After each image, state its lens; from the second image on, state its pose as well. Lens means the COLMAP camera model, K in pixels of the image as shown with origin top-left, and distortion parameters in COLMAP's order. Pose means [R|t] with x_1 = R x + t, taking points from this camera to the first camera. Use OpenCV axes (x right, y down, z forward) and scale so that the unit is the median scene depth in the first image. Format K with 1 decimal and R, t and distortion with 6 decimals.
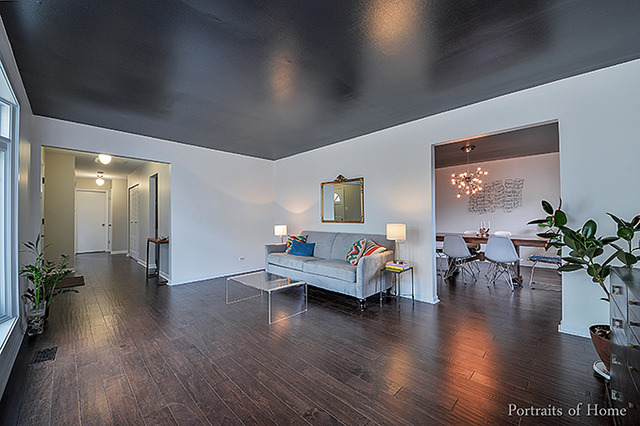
lens RADIAL K [[256.5, 0, 320.6], [0, 256.5, 215.0], [0, 0, 1]] dist [0.002098, 0.000132]
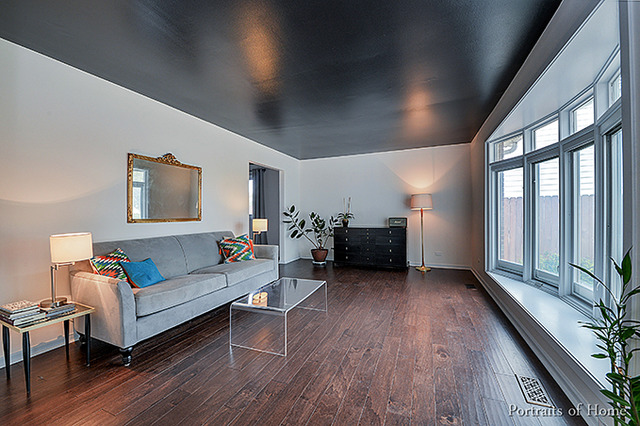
lens RADIAL K [[256.5, 0, 320.6], [0, 256.5, 215.0], [0, 0, 1]] dist [0.002098, 0.000132]
pose [[-0.396773, 0.003732, 0.917909, -1.331947], [-0.006639, 0.999954, -0.006935, 0.025830], [-0.917893, -0.008846, -0.396730, 1.632516]]
